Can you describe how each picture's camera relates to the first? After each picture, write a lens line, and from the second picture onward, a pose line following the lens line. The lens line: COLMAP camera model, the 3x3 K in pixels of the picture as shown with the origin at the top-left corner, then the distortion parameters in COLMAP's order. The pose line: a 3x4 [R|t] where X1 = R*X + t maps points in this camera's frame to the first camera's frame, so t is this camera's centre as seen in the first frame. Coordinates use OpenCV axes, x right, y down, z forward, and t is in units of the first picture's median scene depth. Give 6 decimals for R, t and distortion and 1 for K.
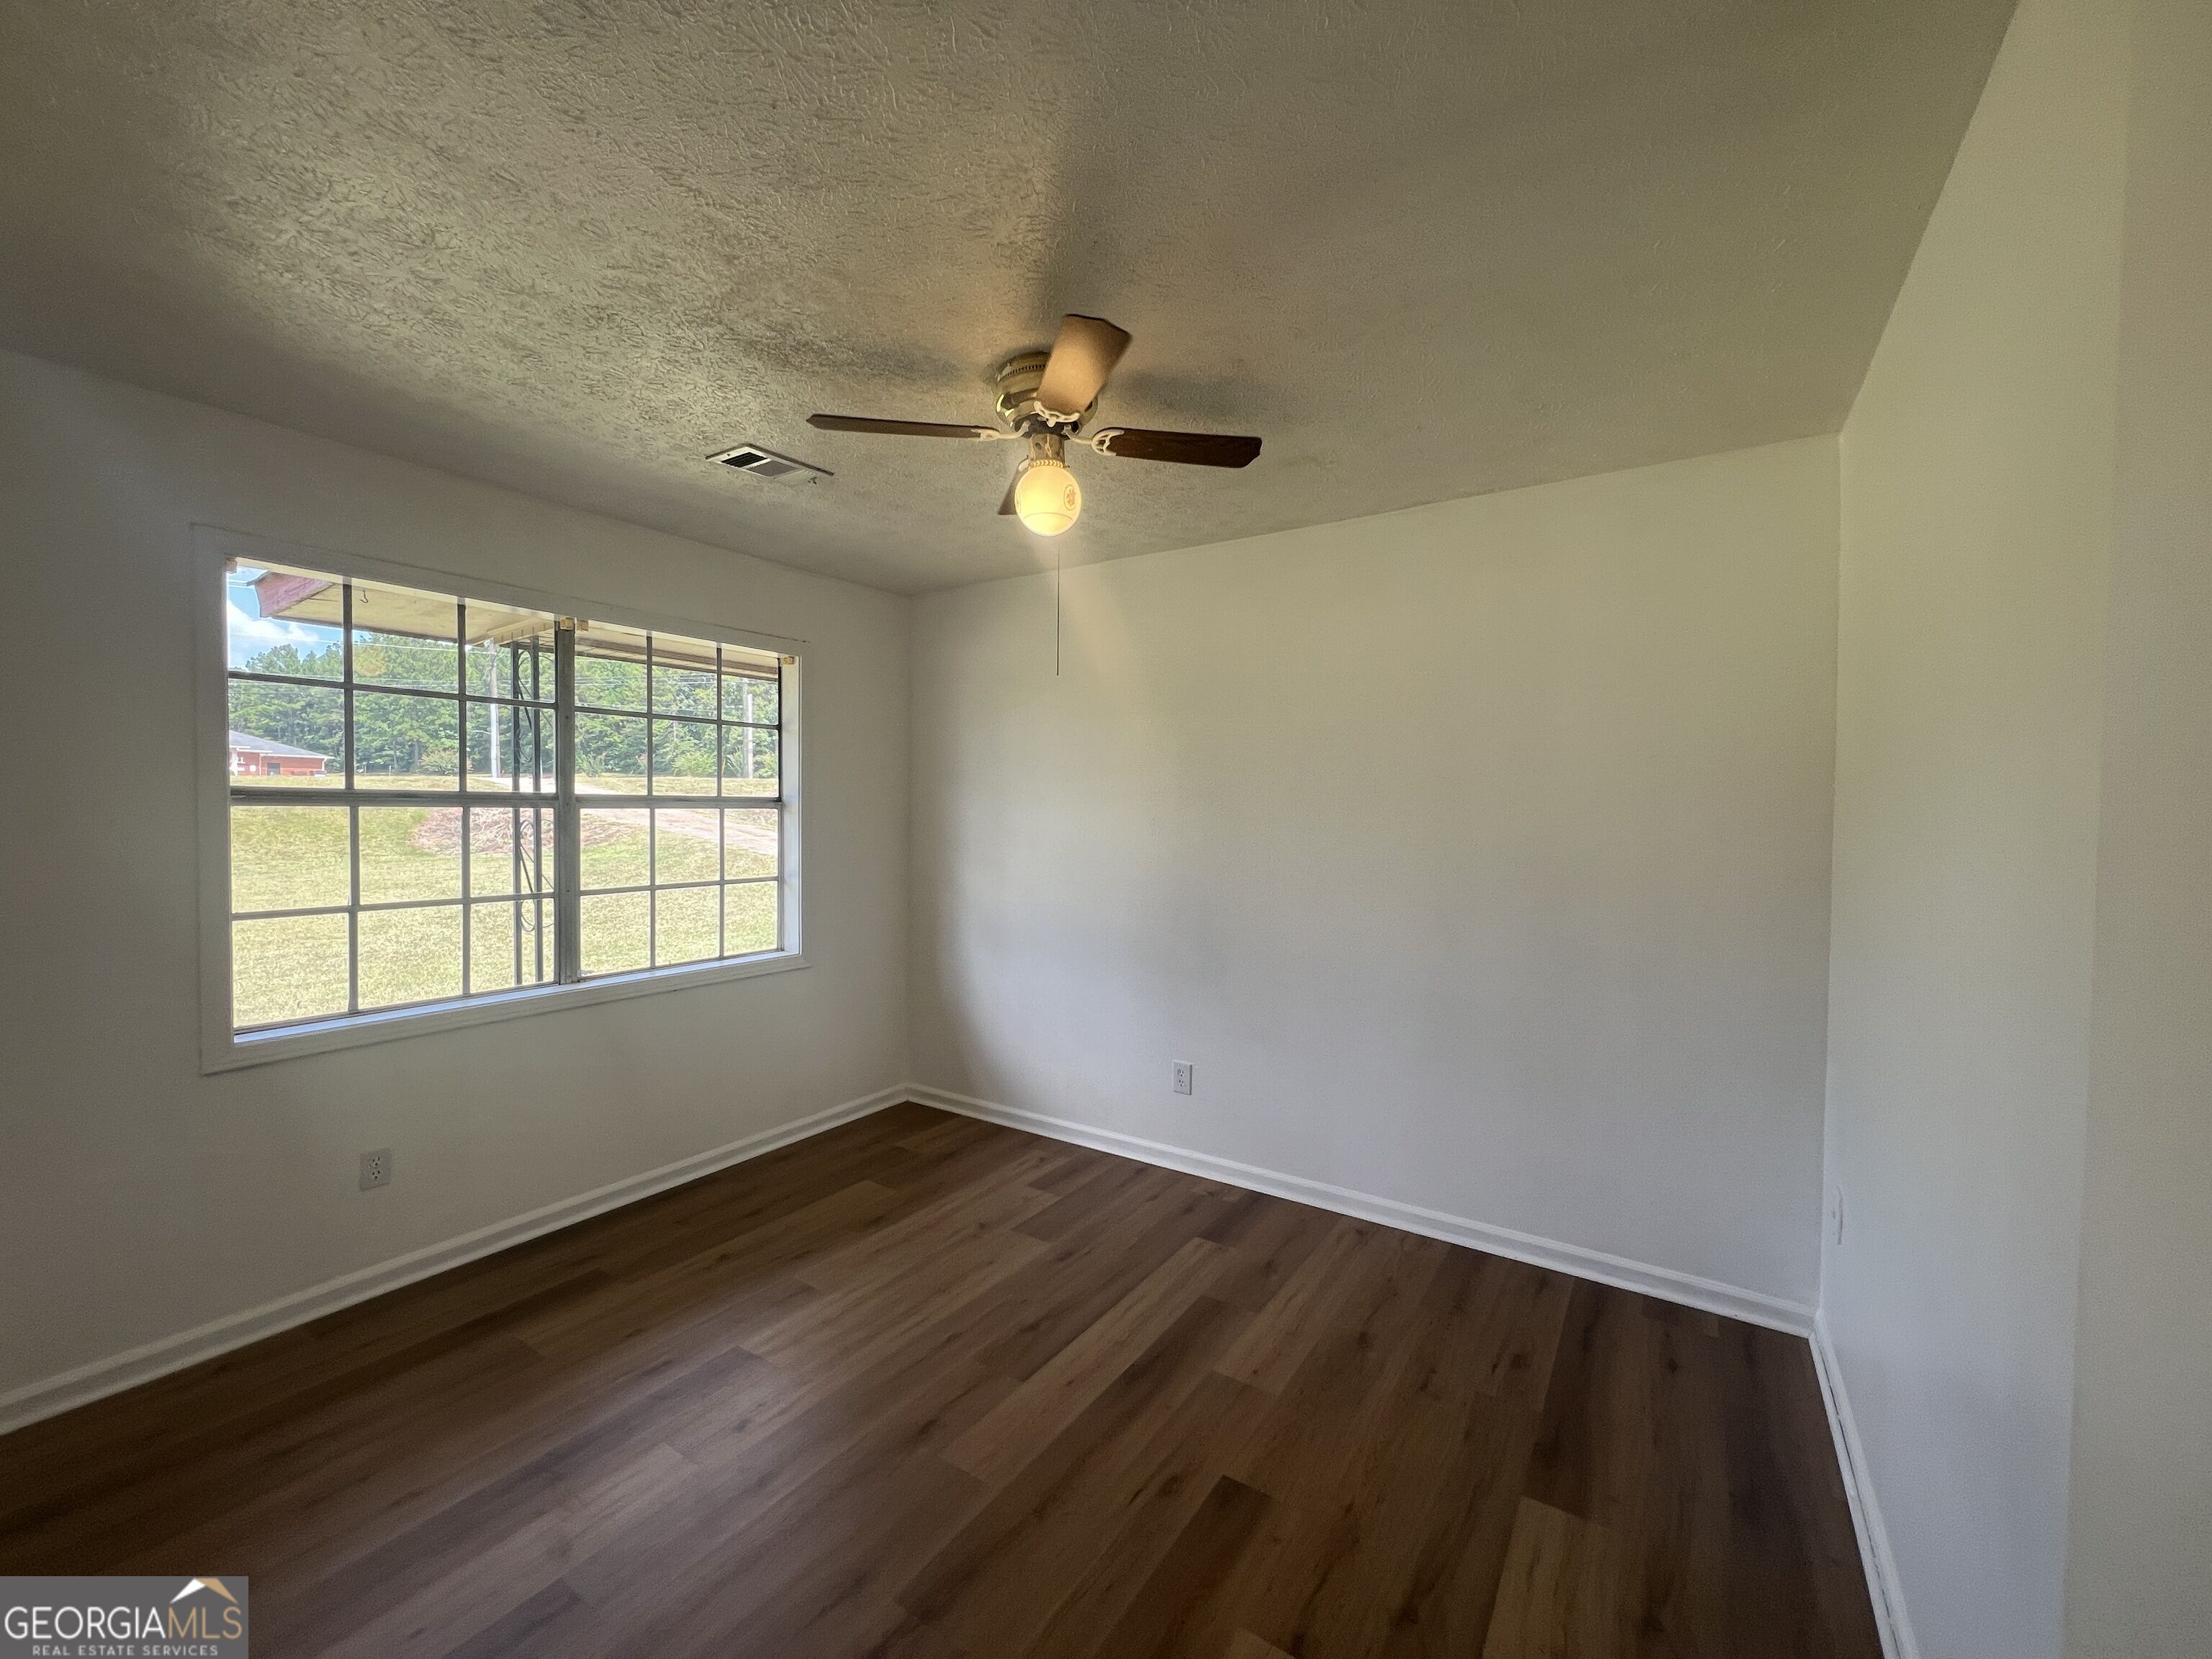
lens RADIAL K [[883.8, 0, 1103.3], [0, 883.8, 827.6], [0, 0, 1]] dist [-0.001769, 0.000177]
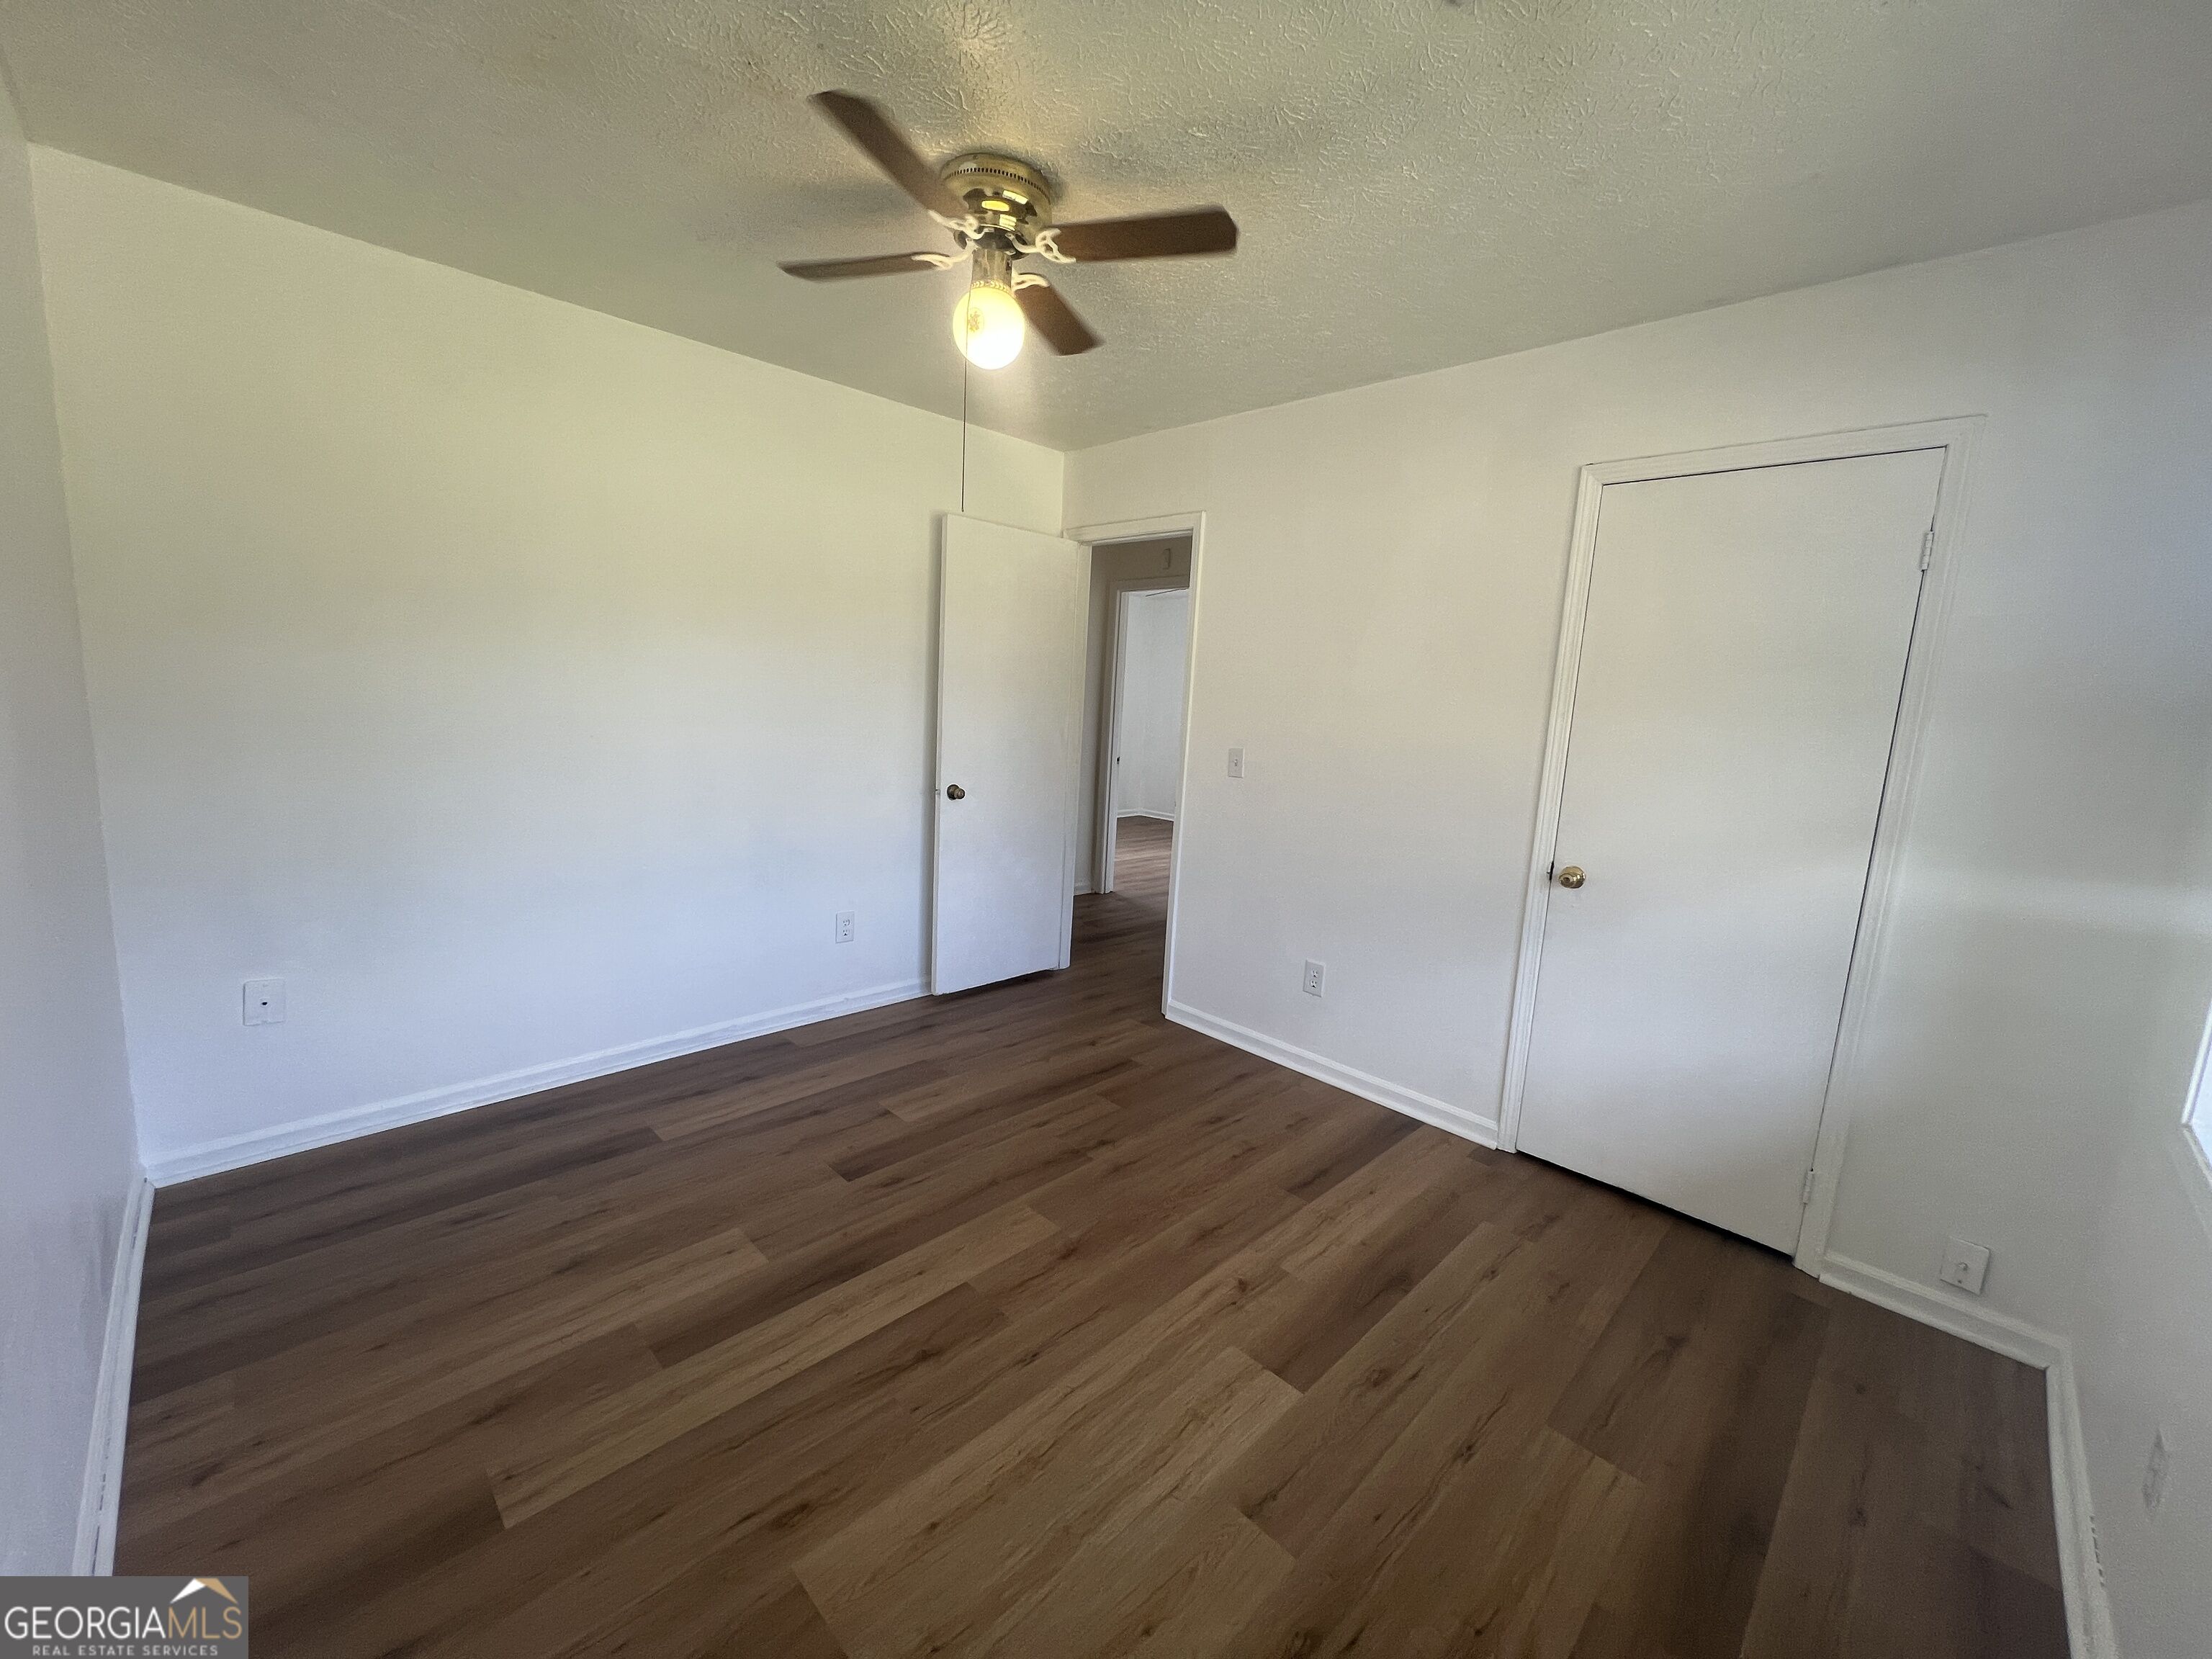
lens RADIAL K [[883.8, 0, 1103.3], [0, 883.8, 827.6], [0, 0, 1]] dist [-0.001769, 0.000177]
pose [[-0.978528, -0.085579, 0.187508, -0.326147], [-0.051255, 0.982185, 0.180791, -0.022550], [-0.199640, 0.167299, -0.965482, 1.593006]]
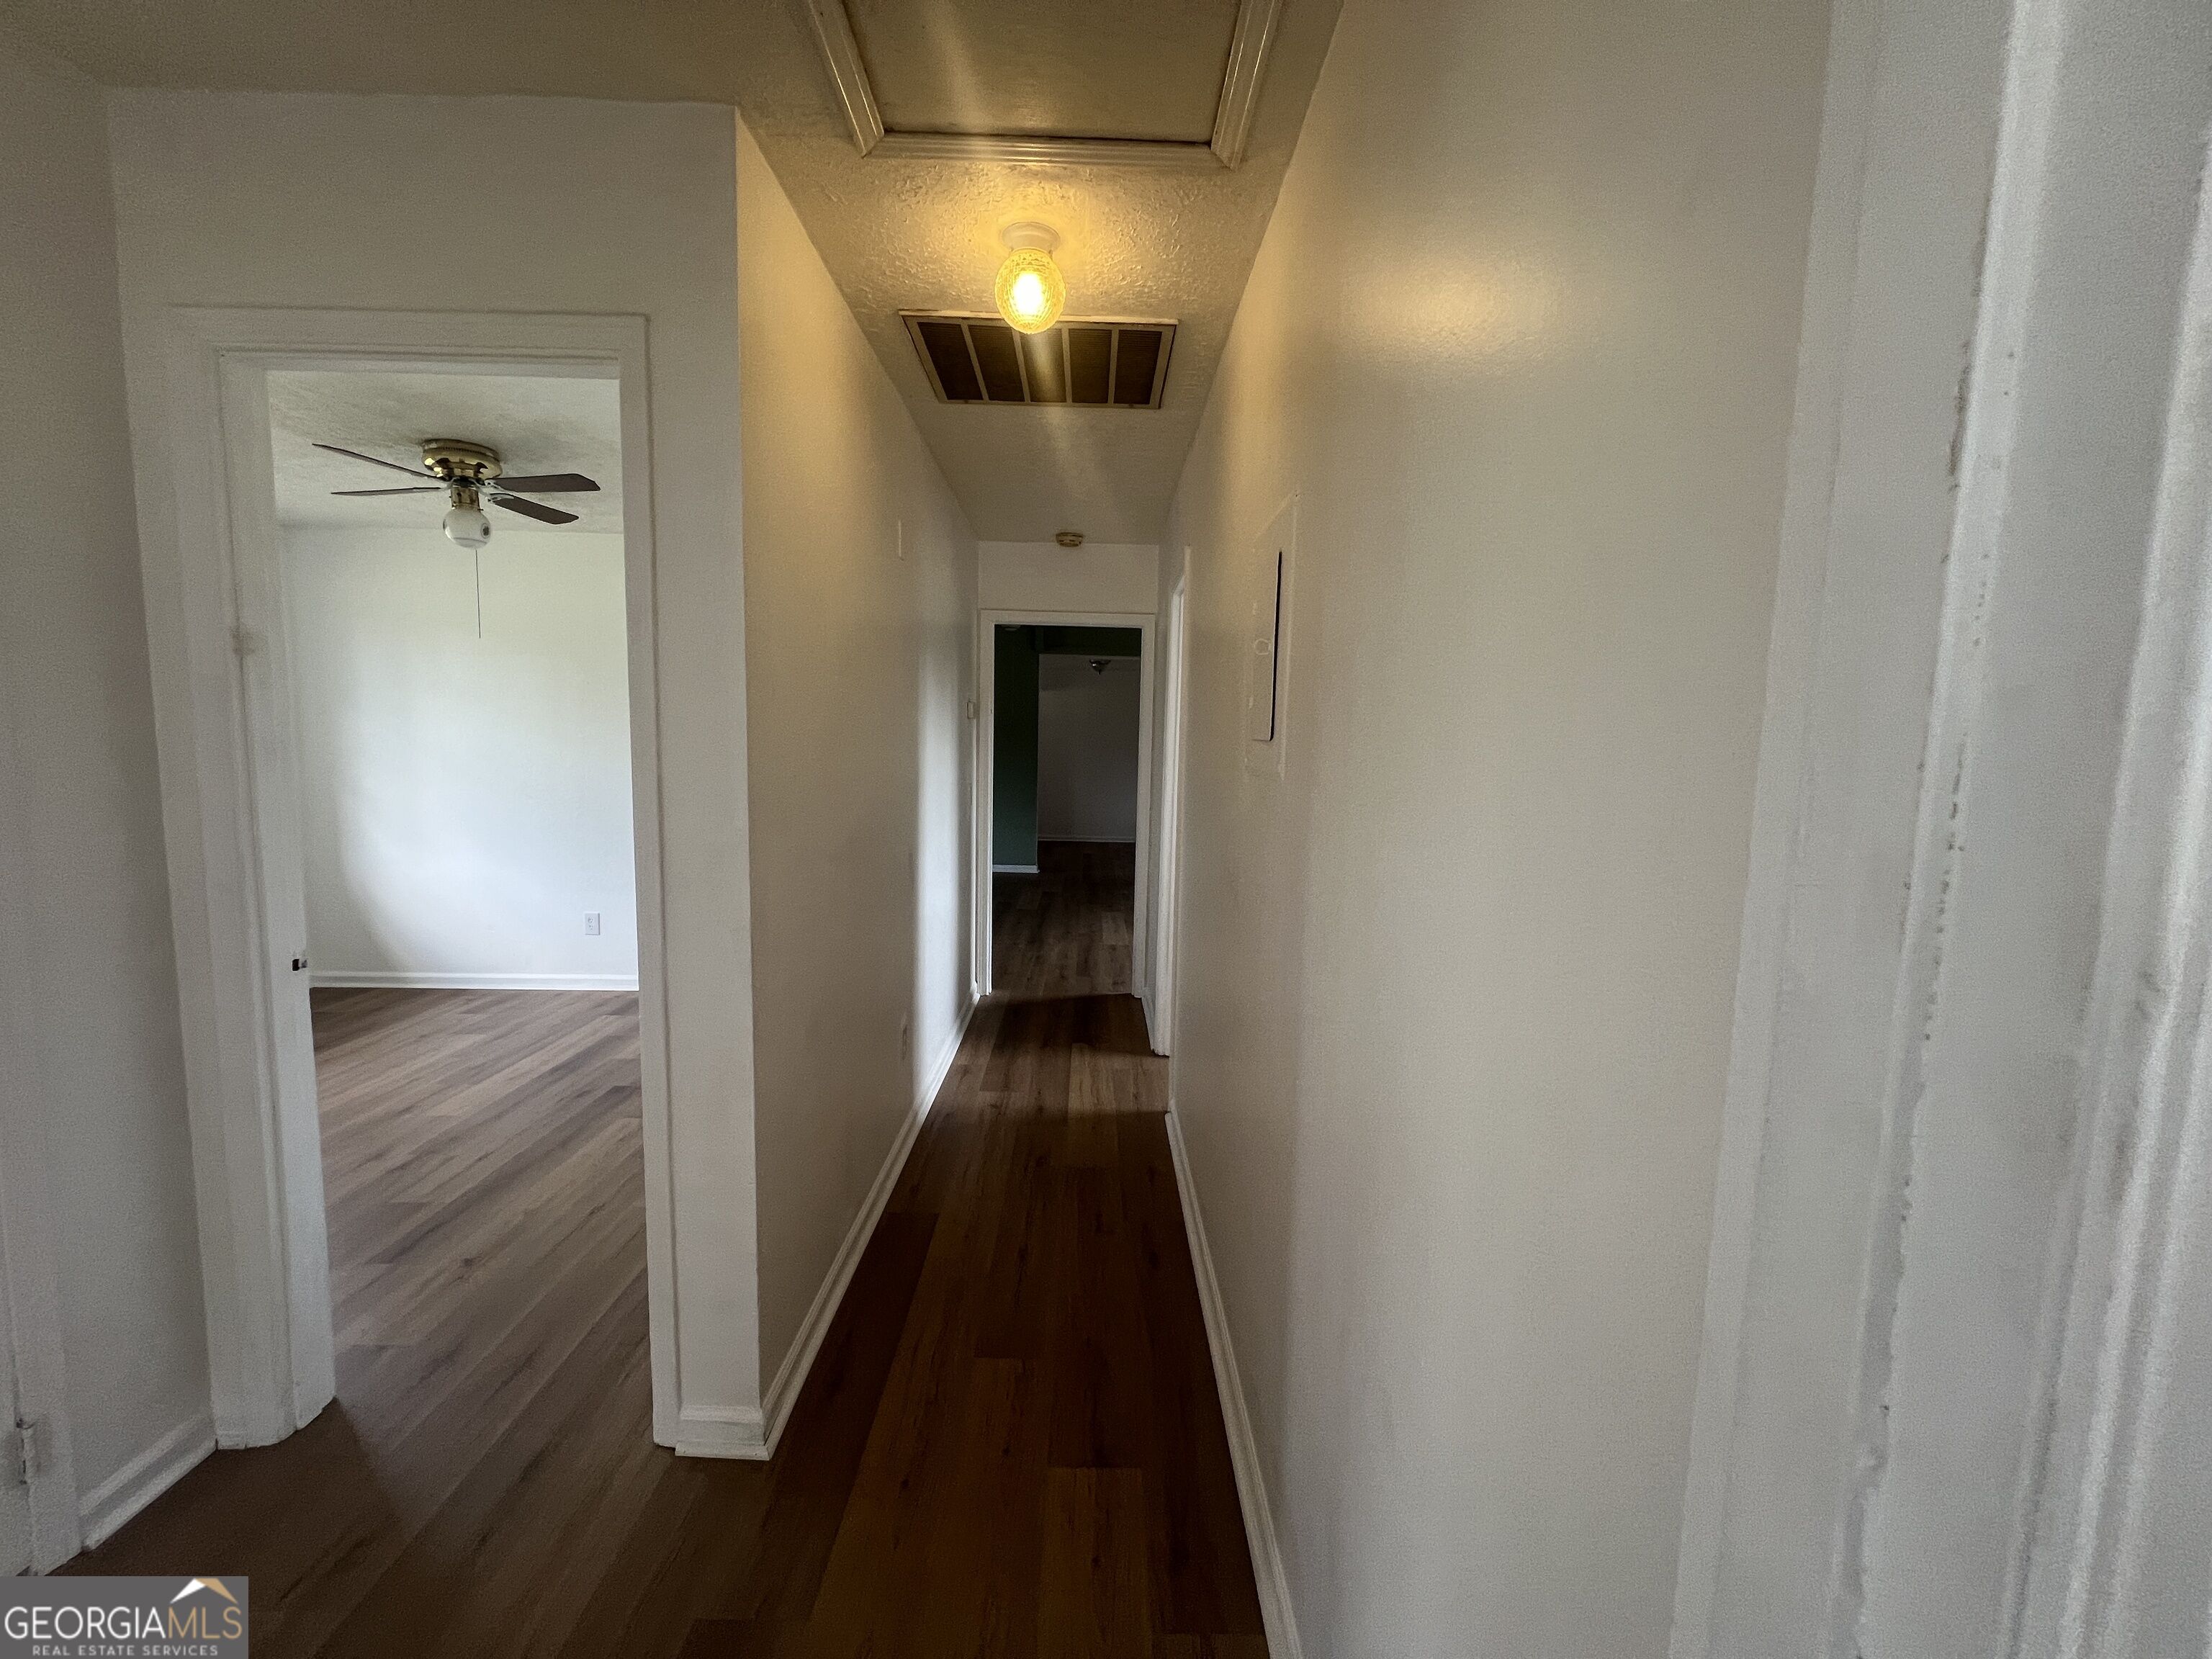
lens RADIAL K [[883.8, 0, 1103.3], [0, 883.8, 827.6], [0, 0, 1]] dist [-0.001769, 0.000177]
pose [[0.826192, -0.043236, 0.561727, -0.027454], [-0.006381, 0.996269, 0.086069, 0.017527], [-0.563352, -0.074694, 0.822834, -0.812689]]
